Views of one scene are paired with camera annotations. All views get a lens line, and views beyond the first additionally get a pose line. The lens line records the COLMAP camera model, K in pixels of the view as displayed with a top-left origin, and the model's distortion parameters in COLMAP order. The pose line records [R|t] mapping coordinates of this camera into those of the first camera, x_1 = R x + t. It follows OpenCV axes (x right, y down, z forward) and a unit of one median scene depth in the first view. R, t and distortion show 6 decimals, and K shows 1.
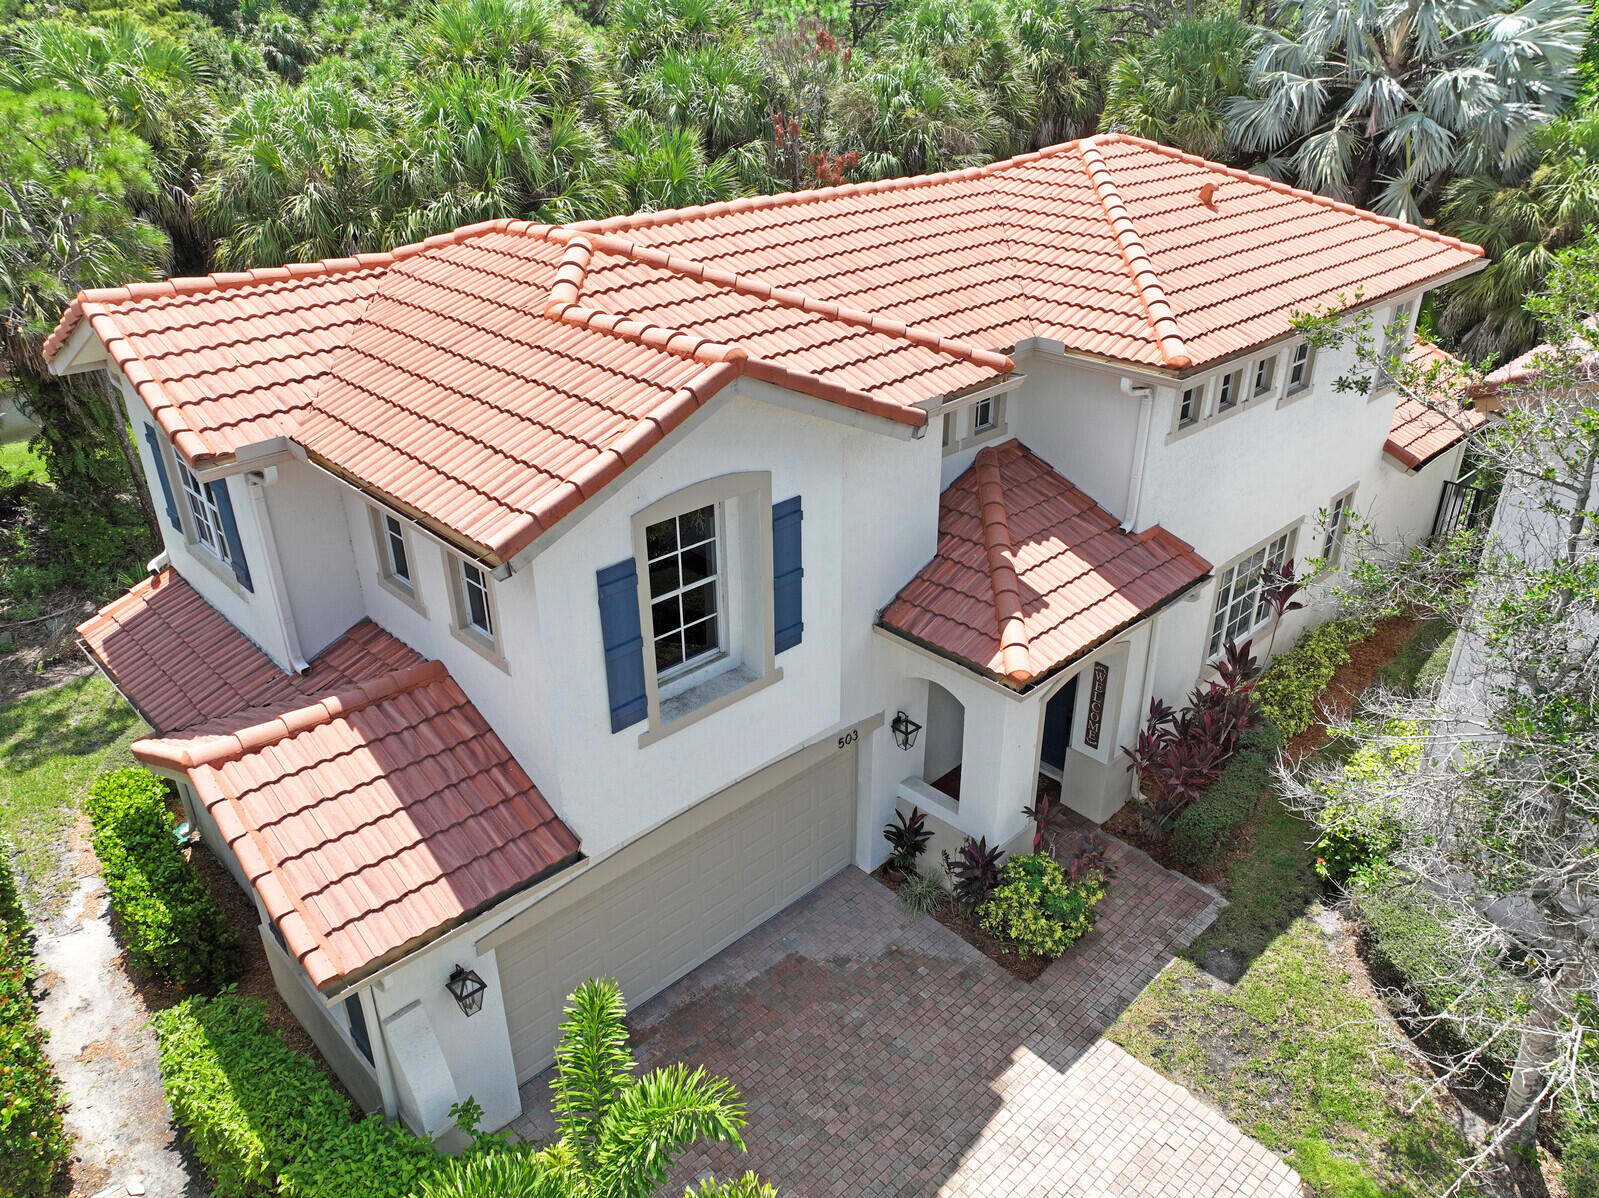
lens RADIAL K [[1128.9, 0, 799.5], [0, 1128.9, 599.0], [0, 0, 1]] dist [-0.008872, 0.029964]
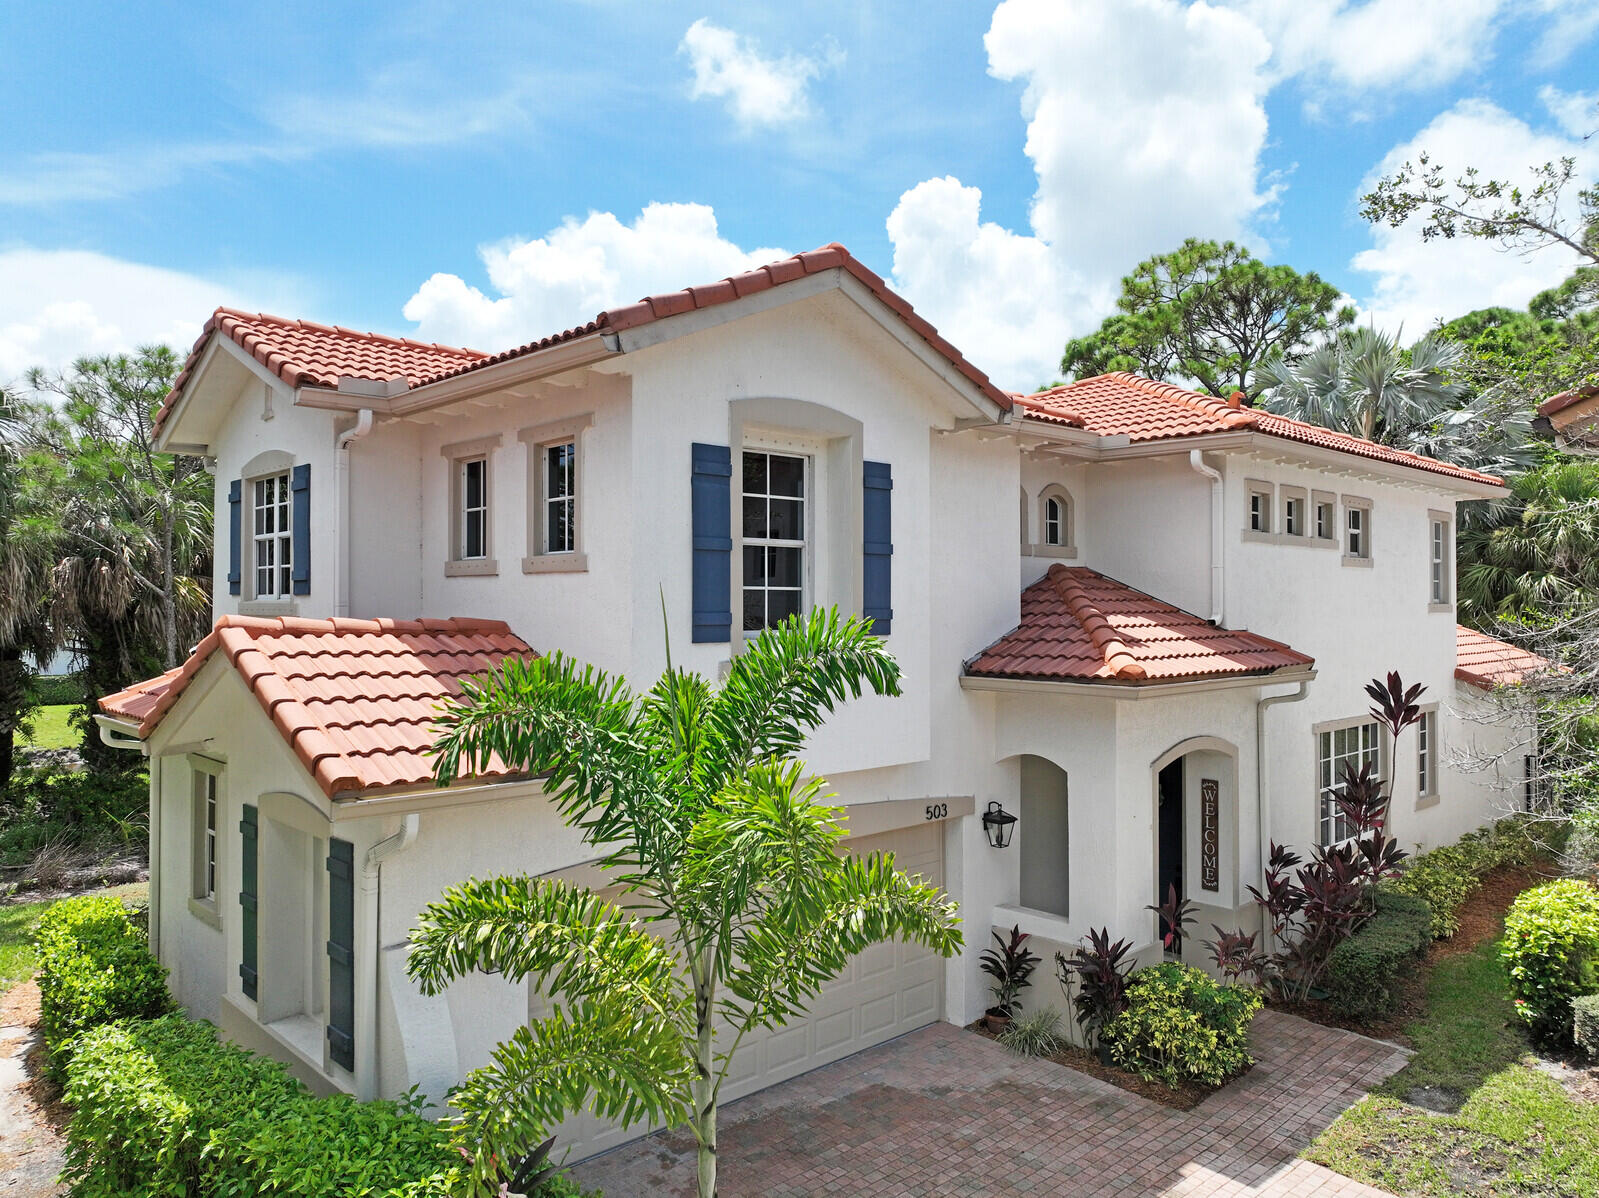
lens RADIAL K [[1128.9, 0, 799.5], [0, 1128.9, 599.0], [0, 0, 1]] dist [-0.008872, 0.029964]
pose [[0.999909, 0.005899, -0.012111, -0.054351], [-0.010818, 0.887330, -0.461008, 0.386455], [0.008027, 0.461097, 0.887314, 0.146360]]
